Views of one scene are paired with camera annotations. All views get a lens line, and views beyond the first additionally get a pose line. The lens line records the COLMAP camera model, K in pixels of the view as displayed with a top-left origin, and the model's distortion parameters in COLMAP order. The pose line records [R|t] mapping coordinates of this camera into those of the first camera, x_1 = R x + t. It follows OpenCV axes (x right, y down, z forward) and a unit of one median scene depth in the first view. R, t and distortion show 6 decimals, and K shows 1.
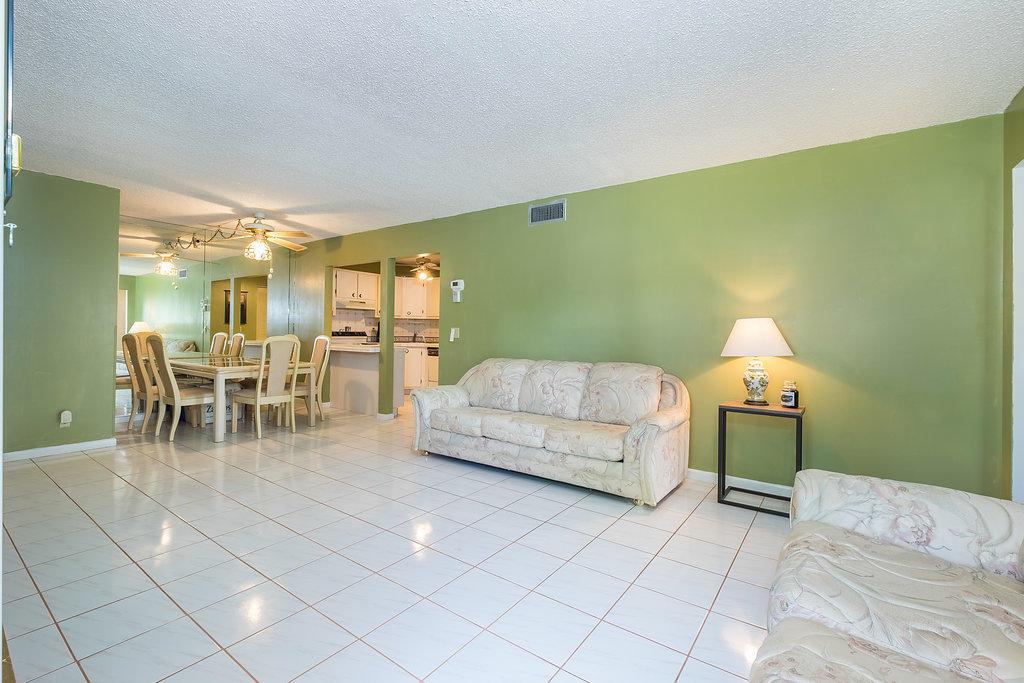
lens RADIAL K [[451.1, 0, 512.0], [0, 451.1, 341.5], [0, 0, 1]] dist [0.000276, -0.000033]
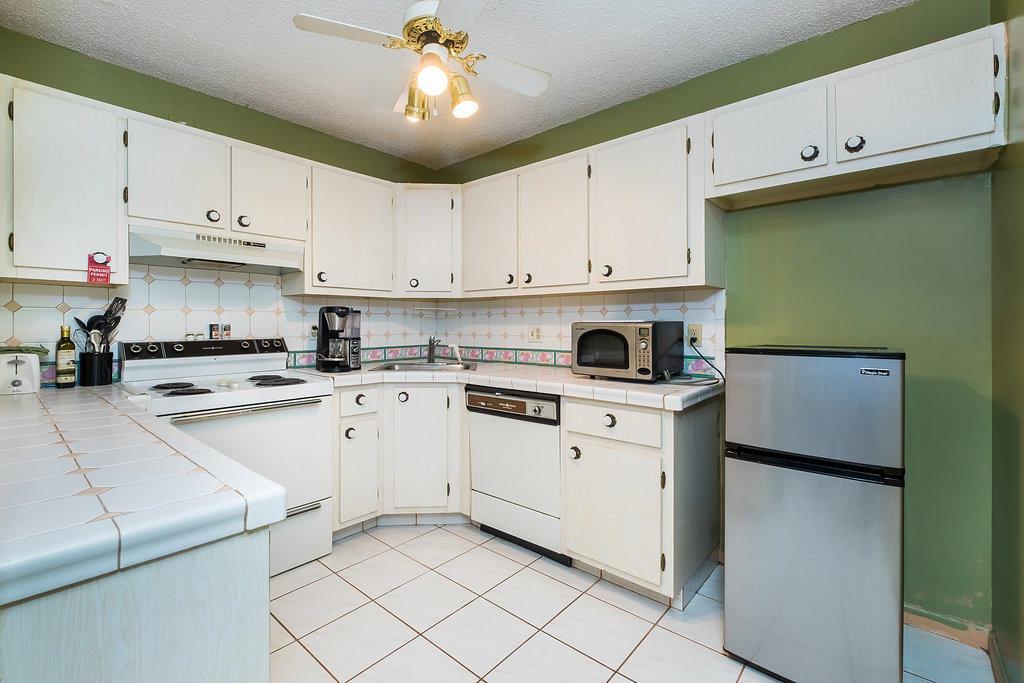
lens RADIAL K [[453.5, 0, 507.6], [0, 453.5, 323.6], [0, 0, 1]] dist [-0.001073, -0.000132]
pose [[0.995457, -0.002346, -0.095184, -0.126406], [0.001832, 0.999983, -0.005481, -0.029904], [0.095196, 0.005281, 0.995445, 0.677447]]
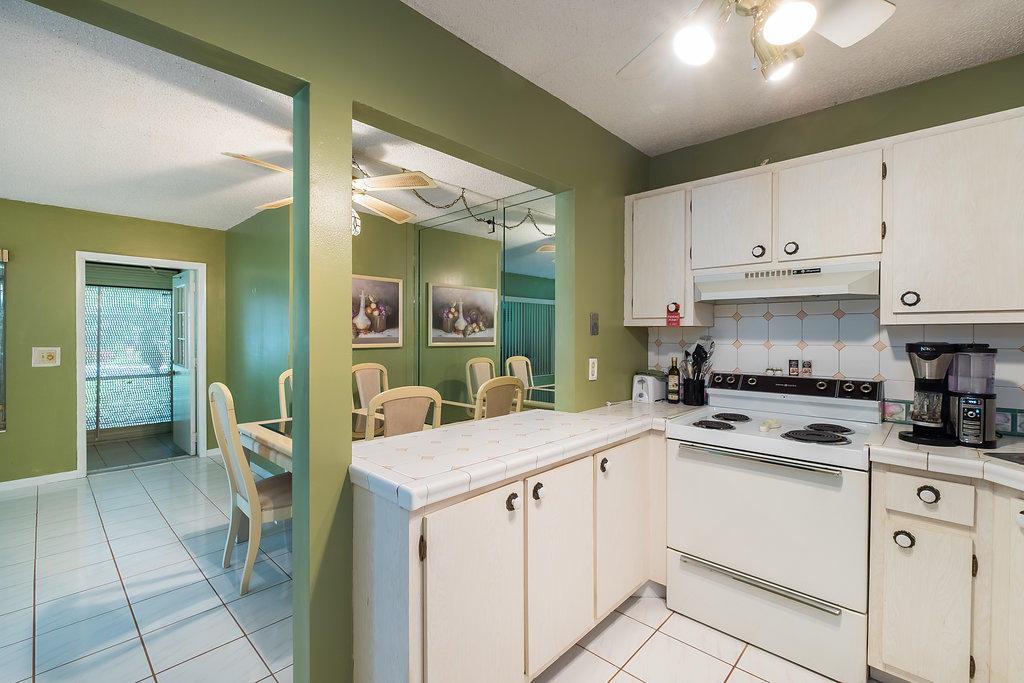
lens RADIAL K [[451.1, 0, 512.0], [0, 451.1, 341.5], [0, 0, 1]] dist [0.000276, -0.000033]
pose [[-0.129812, 0.013028, -0.991453, -0.046713], [-0.008227, 0.999865, 0.014216, -0.045485], [0.991504, 0.010002, -0.129688, 0.819199]]
